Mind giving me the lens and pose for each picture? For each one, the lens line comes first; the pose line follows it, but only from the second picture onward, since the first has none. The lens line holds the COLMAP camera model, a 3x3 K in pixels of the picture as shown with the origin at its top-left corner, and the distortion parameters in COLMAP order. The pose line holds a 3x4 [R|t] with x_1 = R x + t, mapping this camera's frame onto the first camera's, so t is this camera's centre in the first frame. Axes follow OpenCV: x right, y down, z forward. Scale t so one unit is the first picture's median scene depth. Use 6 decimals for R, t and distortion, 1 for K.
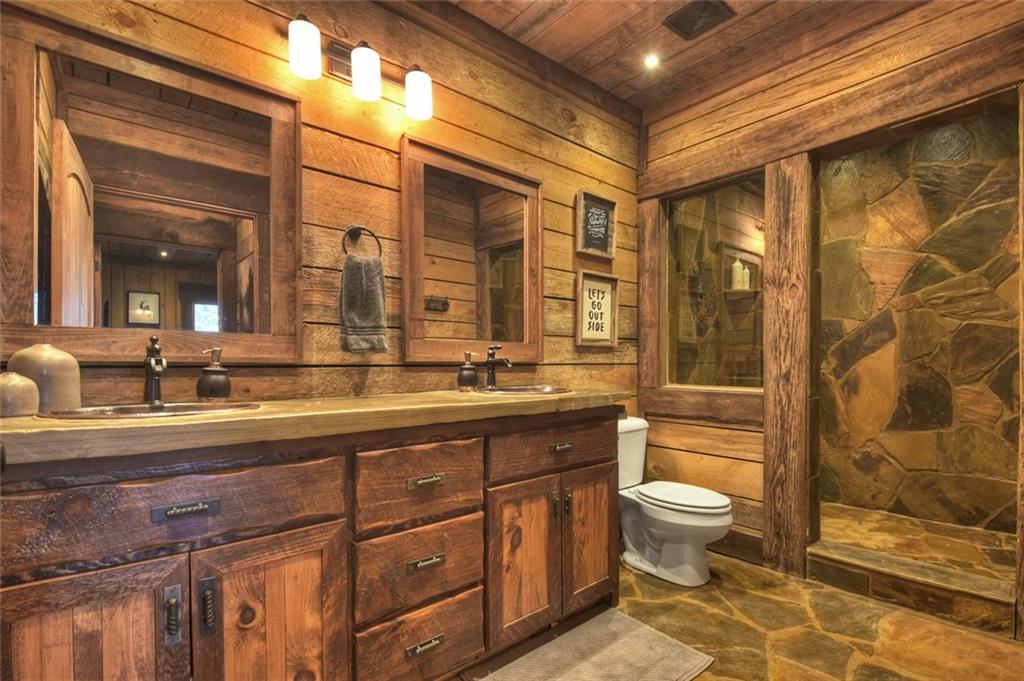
lens RADIAL K [[462.0, 0, 513.1], [0, 462.0, 364.0], [0, 0, 1]] dist [0.034883, -0.042358]
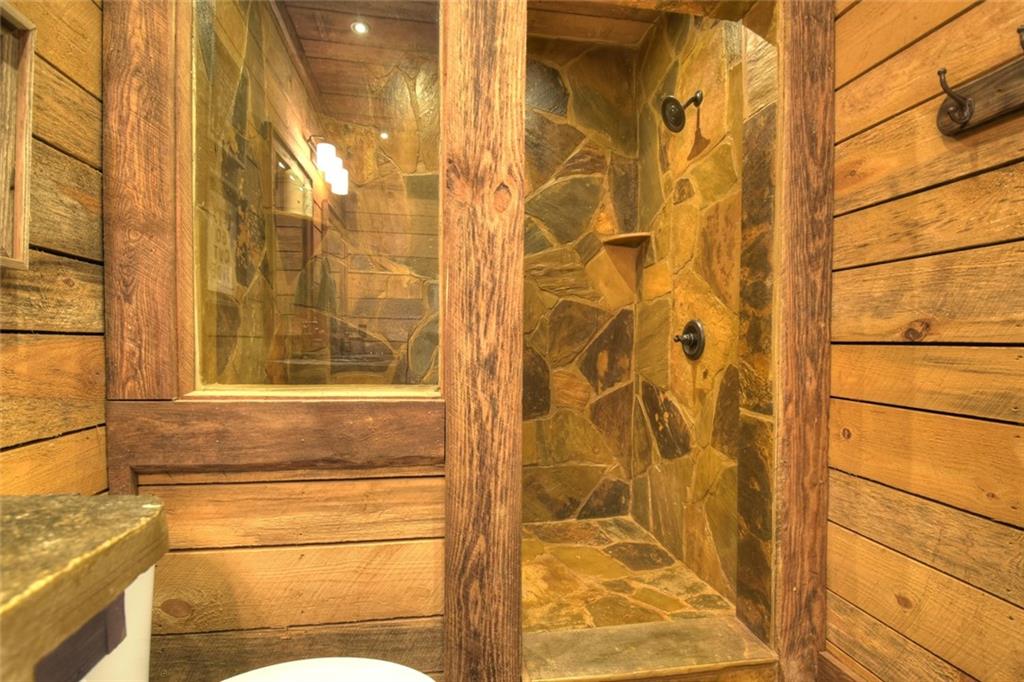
lens RADIAL K [[462.0, 0, 513.1], [0, 462.0, 364.5], [0, 0, 1]] dist [0.034883, -0.042358]
pose [[0.503458, -0.024705, 0.863666, 0.140324], [-0.015090, 0.999187, 0.037378, 0.006886], [-0.863888, -0.031852, 0.502676, 0.631769]]
